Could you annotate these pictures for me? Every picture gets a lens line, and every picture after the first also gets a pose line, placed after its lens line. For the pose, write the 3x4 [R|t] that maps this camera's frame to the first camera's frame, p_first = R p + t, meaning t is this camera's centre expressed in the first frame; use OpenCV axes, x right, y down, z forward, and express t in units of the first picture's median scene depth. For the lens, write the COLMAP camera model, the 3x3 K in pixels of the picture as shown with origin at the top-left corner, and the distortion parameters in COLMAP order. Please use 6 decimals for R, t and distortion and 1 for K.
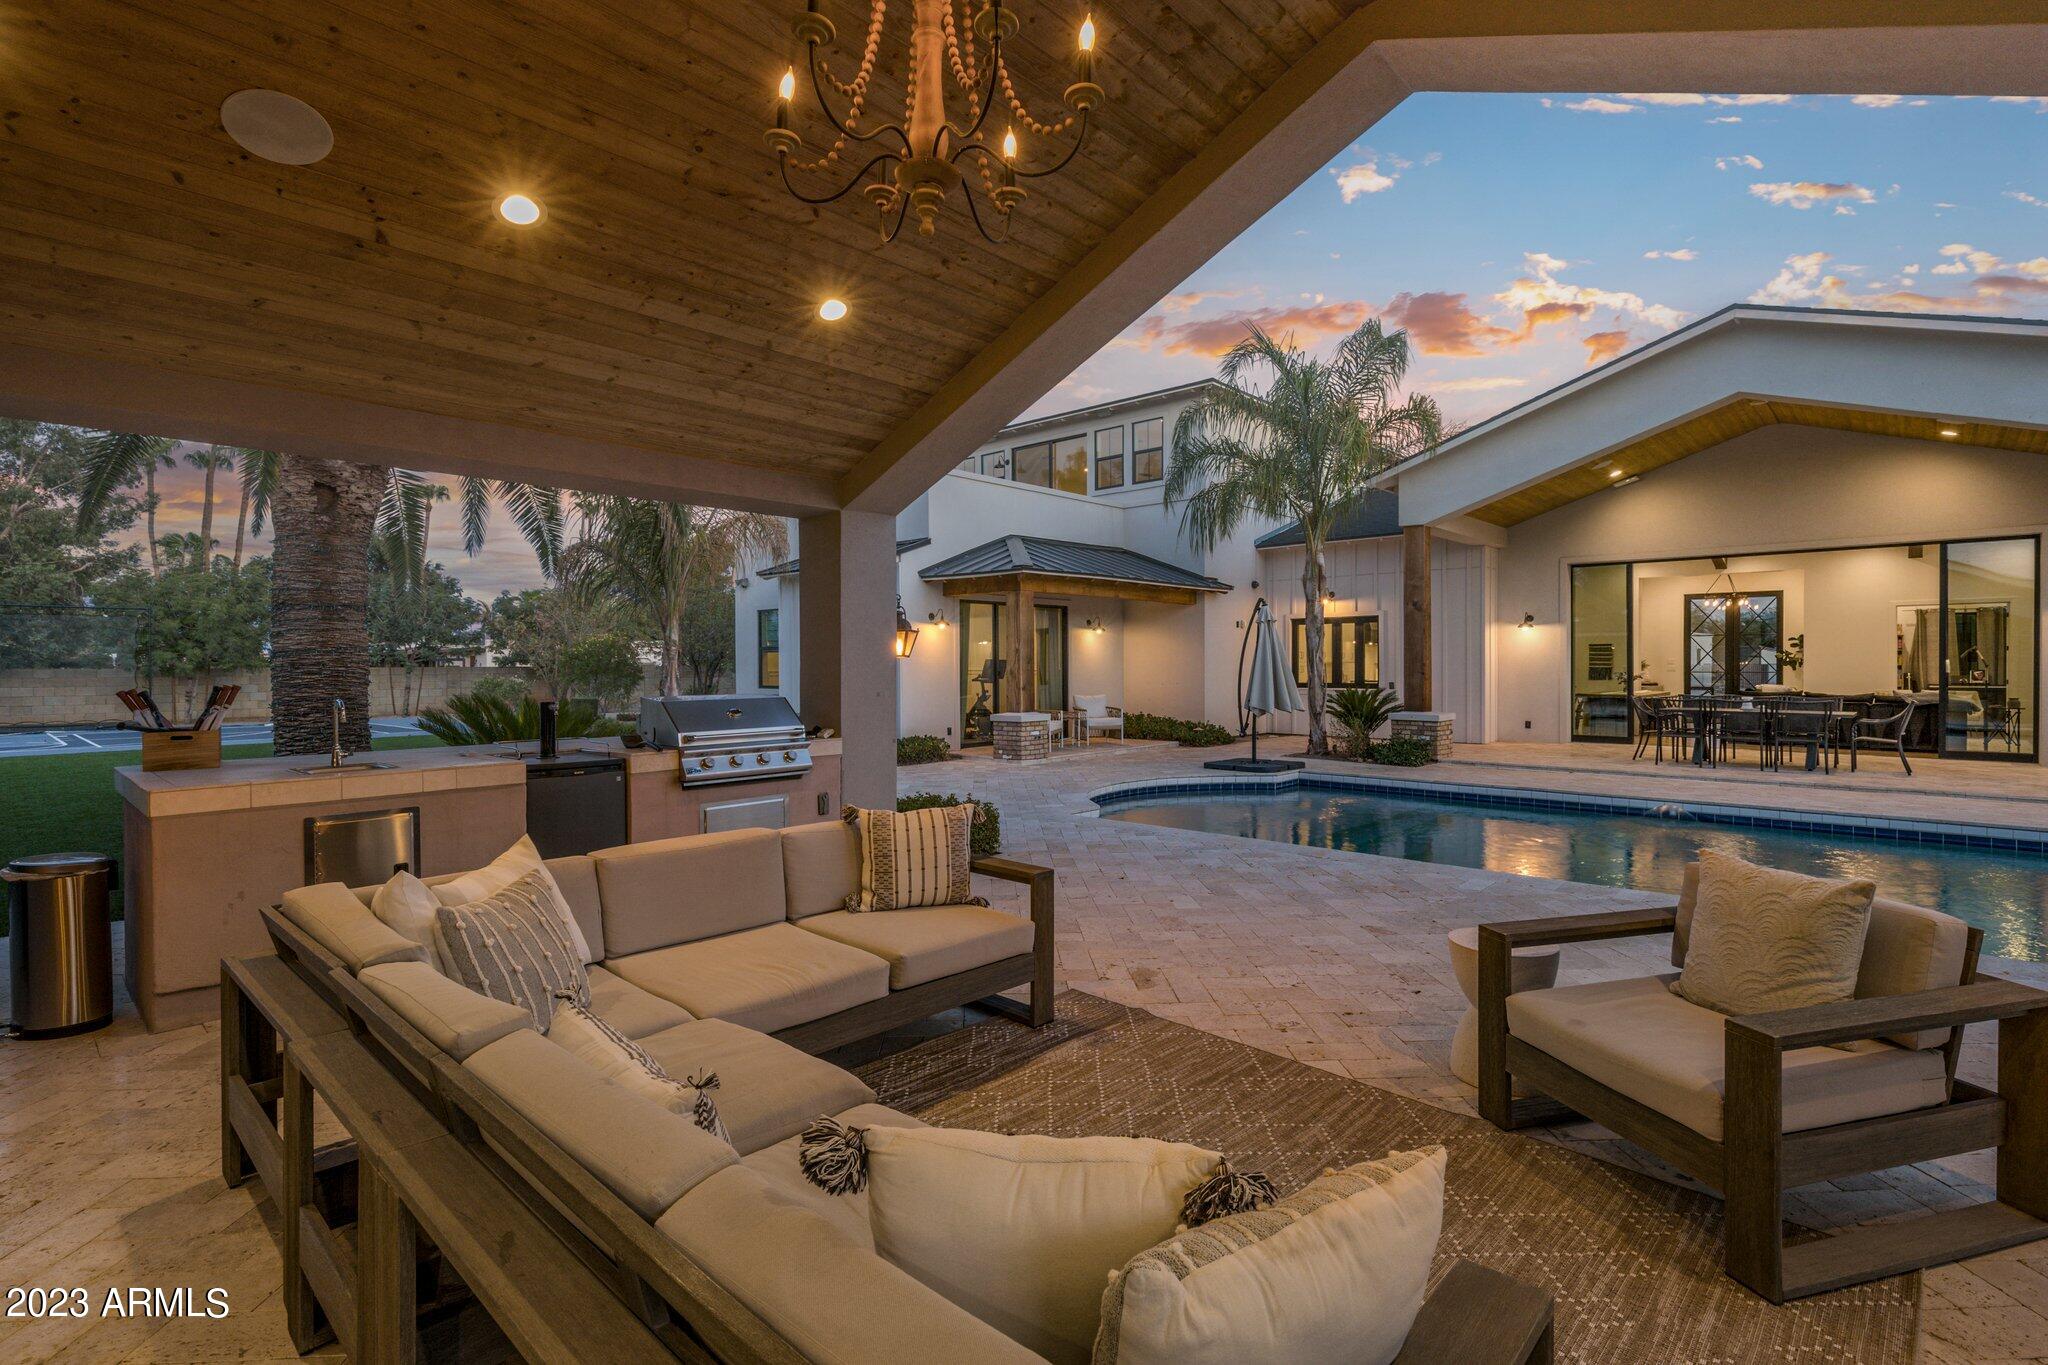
lens RADIAL K [[941.2, 0, 1031.3], [0, 941.2, 678.4], [0, 0, 1]] dist [0.006247, -0.000197]
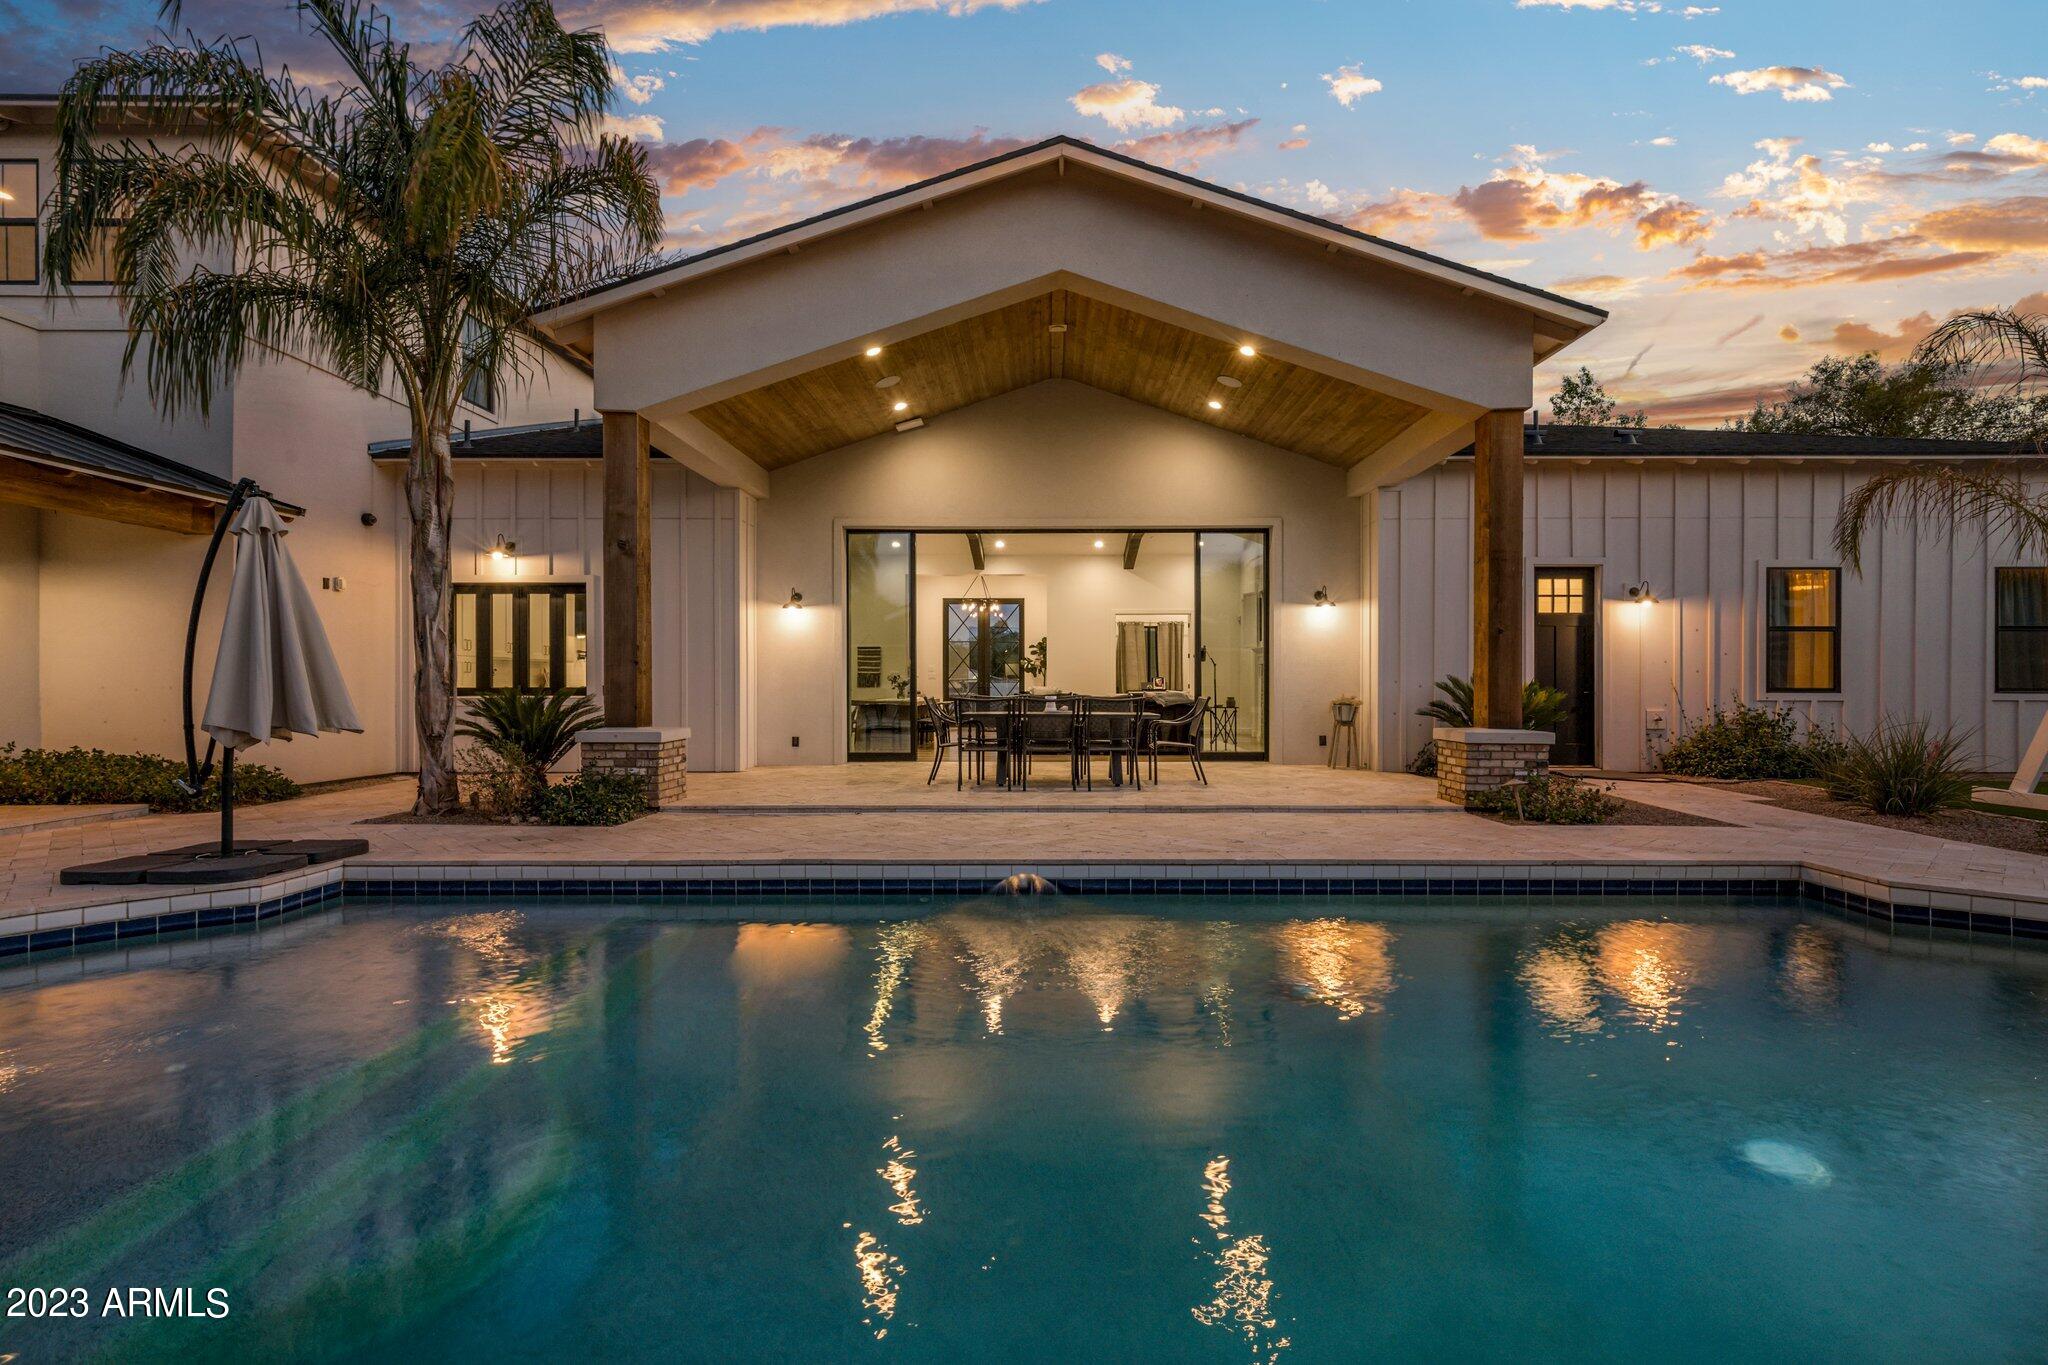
lens RADIAL K [[941.2, 0, 1031.3], [0, 941.2, 678.4], [0, 0, 1]] dist [0.006247, -0.000197]
pose [[0.742780, 0.007293, 0.669496, 0.212546], [0.008133, 0.999769, -0.019914, 0.019456], [-0.669486, 0.020237, 0.742549, 0.410185]]
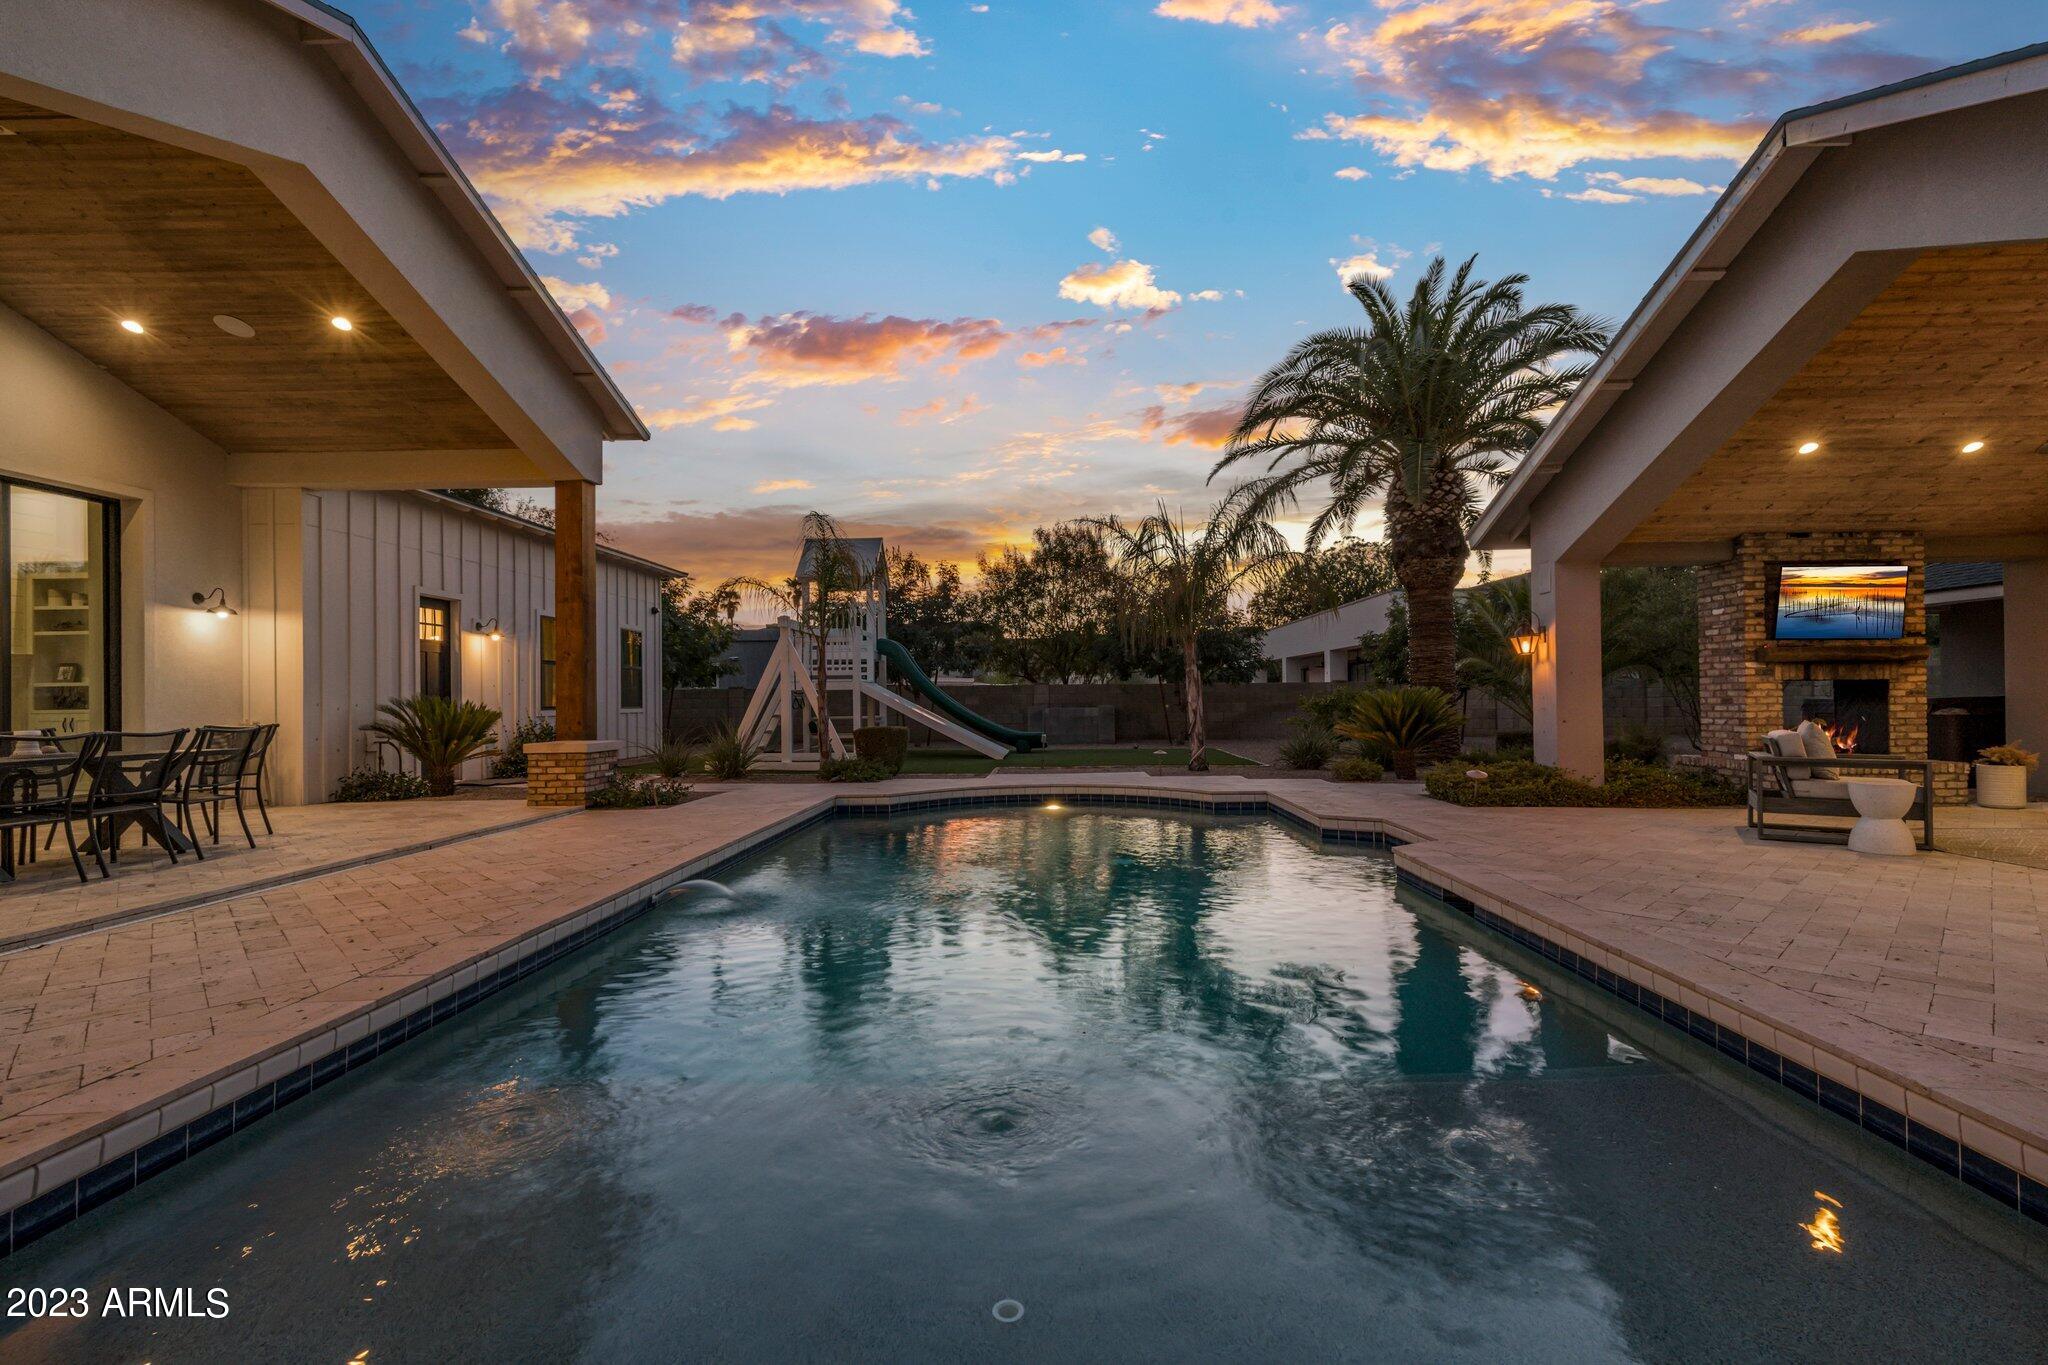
lens RADIAL K [[918.3, 0, 1039.4], [0, 918.3, 690.7], [0, 0, 1]] dist [0.002713, -0.000130]
pose [[-0.667502, 0.014665, 0.744463, 0.066148], [0.024905, 0.999686, 0.002637, 0.009266], [-0.744191, 0.020301, -0.667658, 0.880059]]
